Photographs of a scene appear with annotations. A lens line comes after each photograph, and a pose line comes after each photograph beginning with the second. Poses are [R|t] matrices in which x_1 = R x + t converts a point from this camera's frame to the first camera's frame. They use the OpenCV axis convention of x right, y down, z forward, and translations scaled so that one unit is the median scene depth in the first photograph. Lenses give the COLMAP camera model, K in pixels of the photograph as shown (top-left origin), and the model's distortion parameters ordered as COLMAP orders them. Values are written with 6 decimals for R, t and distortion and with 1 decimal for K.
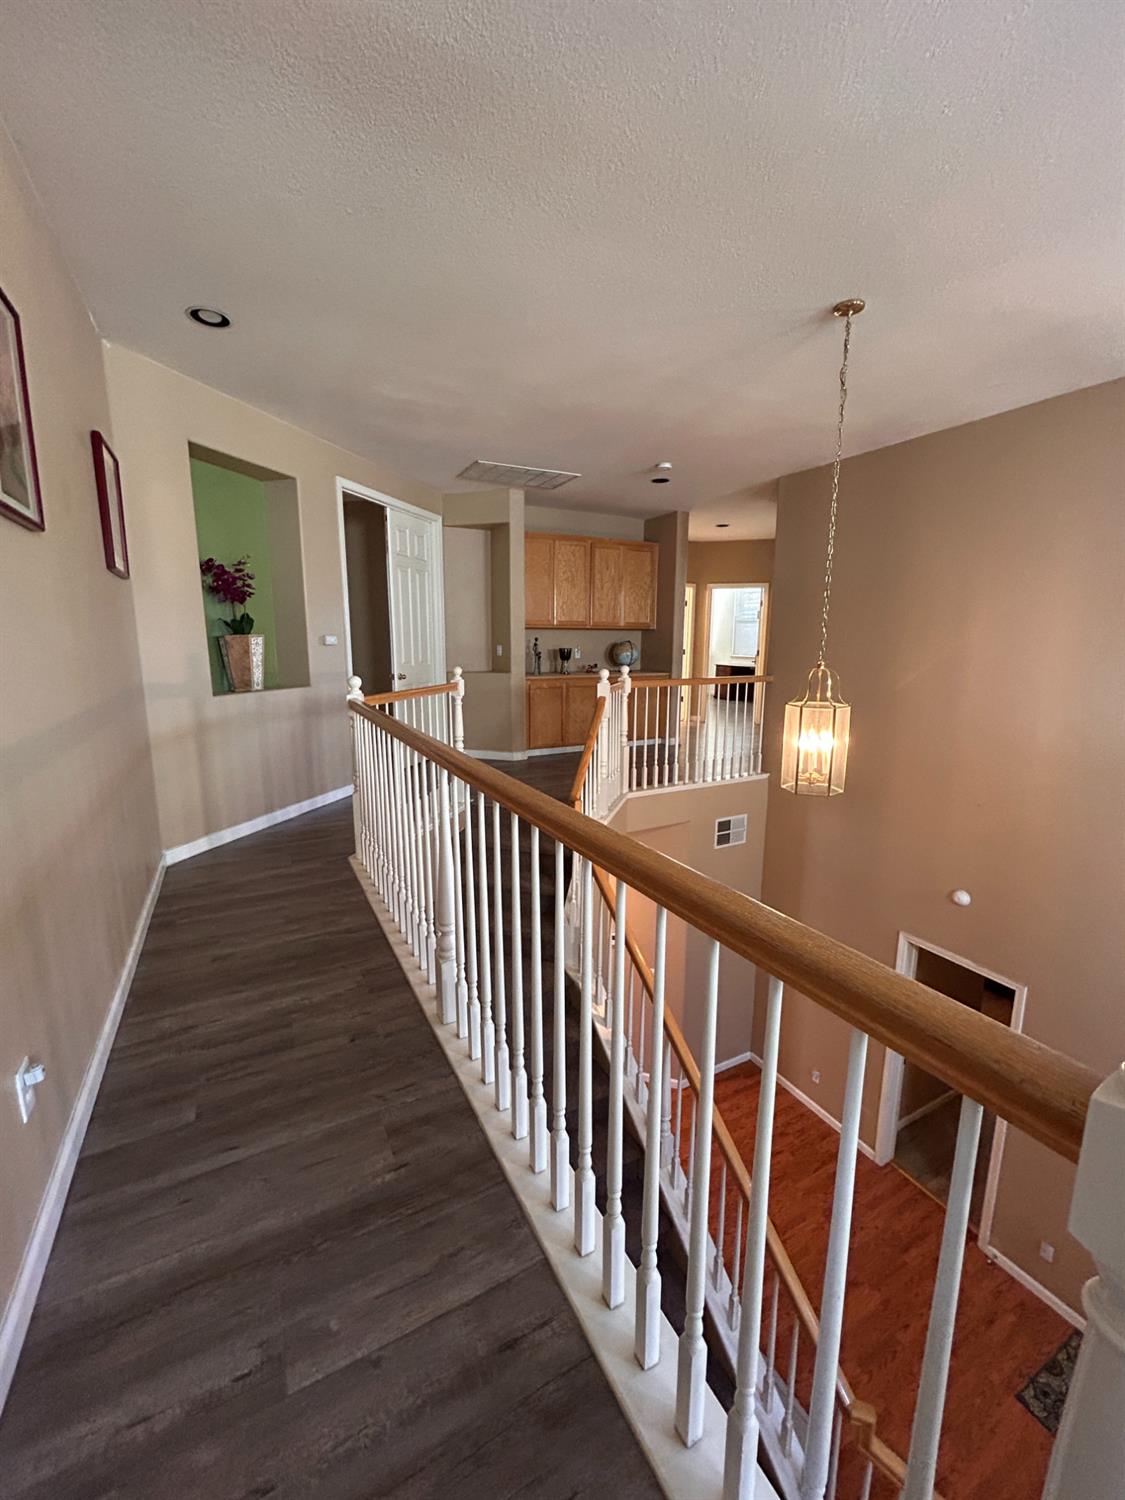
lens RADIAL K [[606.7, 0, 562.5], [0, 606.7, 750.0], [0, 0, 1]] dist [-0.000787, 0.000371]
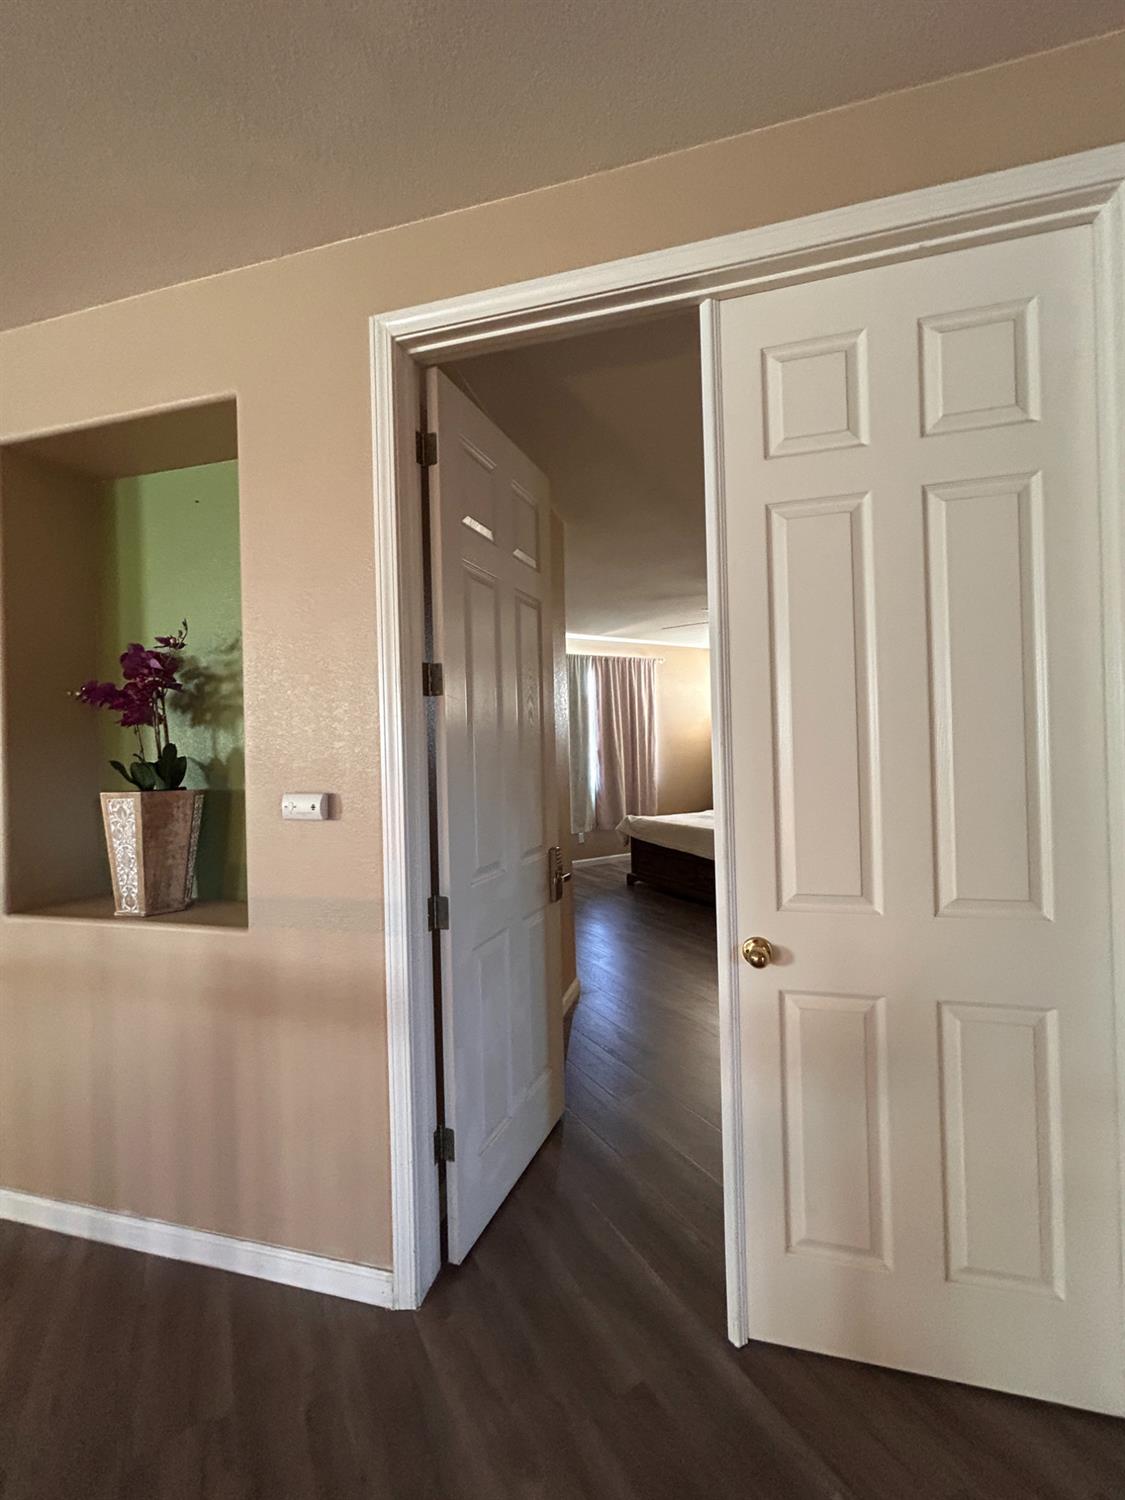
lens RADIAL K [[606.7, 0, 562.5], [0, 606.7, 750.0], [0, 0, 1]] dist [-0.000787, 0.000371]
pose [[0.034292, -0.011552, -0.999345, -0.037746], [-0.151881, 0.988259, -0.016636, -0.219249], [0.987804, 0.152352, 0.032135, 1.082468]]
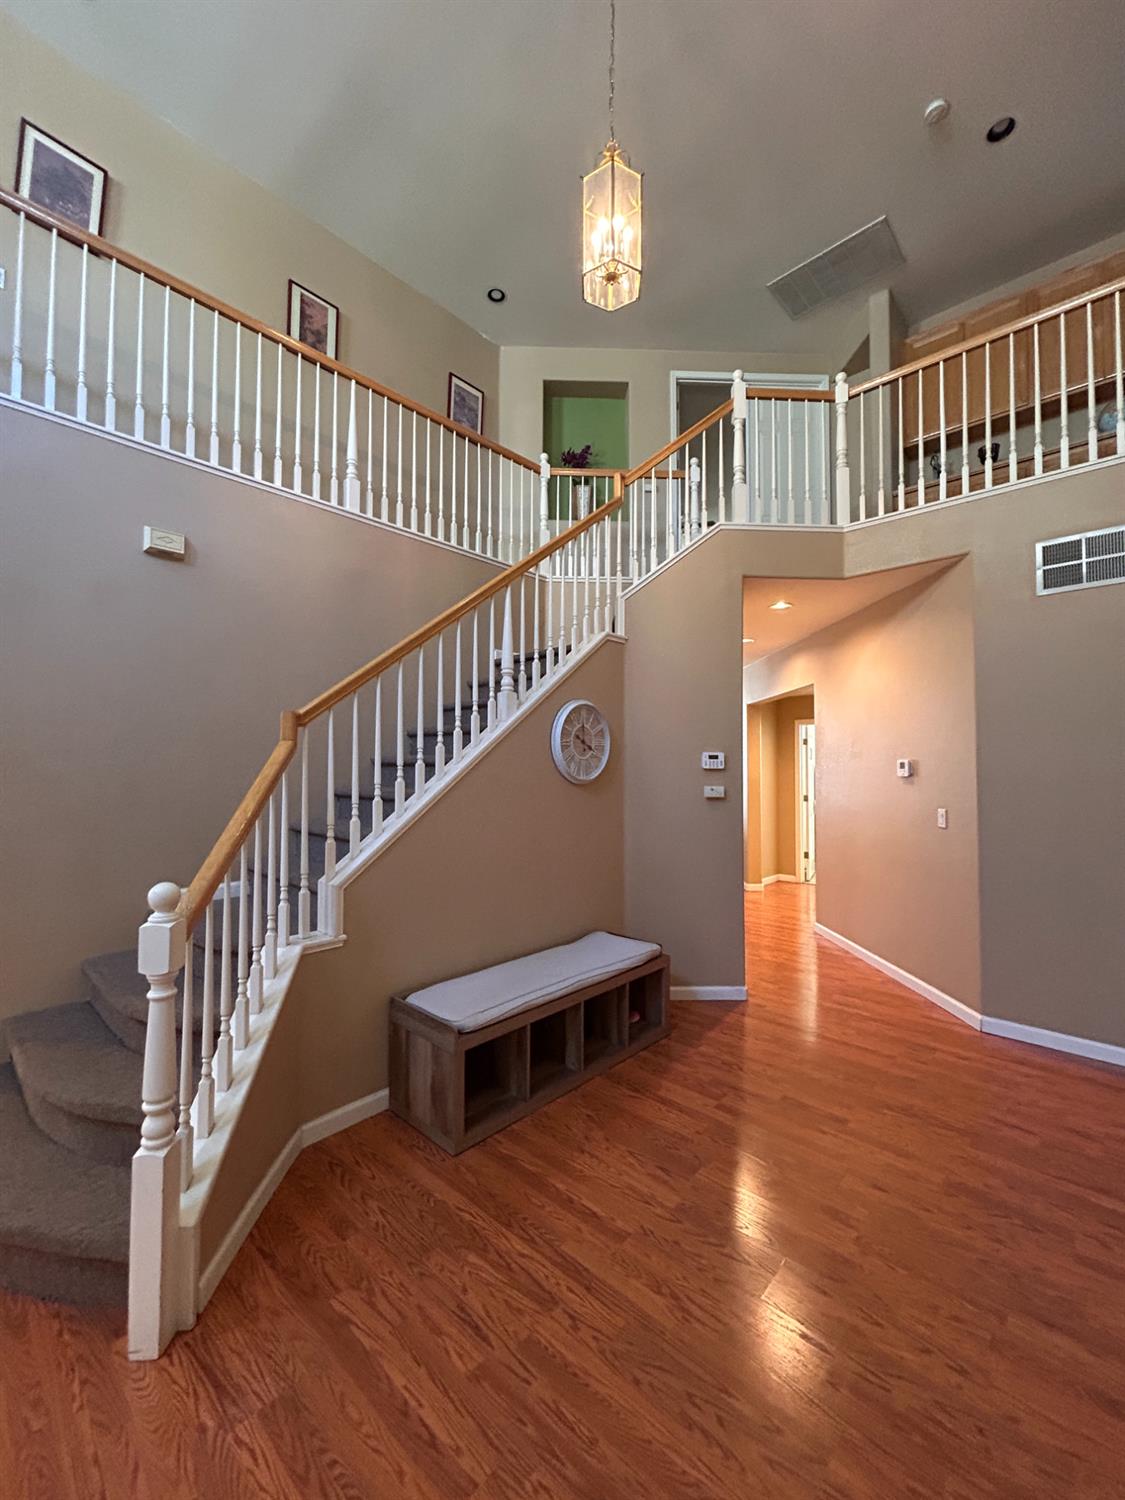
lens RADIAL K [[606.7, 0, 562.5], [0, 606.7, 750.0], [0, 0, 1]] dist [-0.000787, 0.000371]
pose [[0.340402, -0.033032, -0.939699, 0.753427], [-0.167219, 0.981325, -0.095069, 0.520412], [0.925291, 0.189497, 0.328522, 0.482129]]
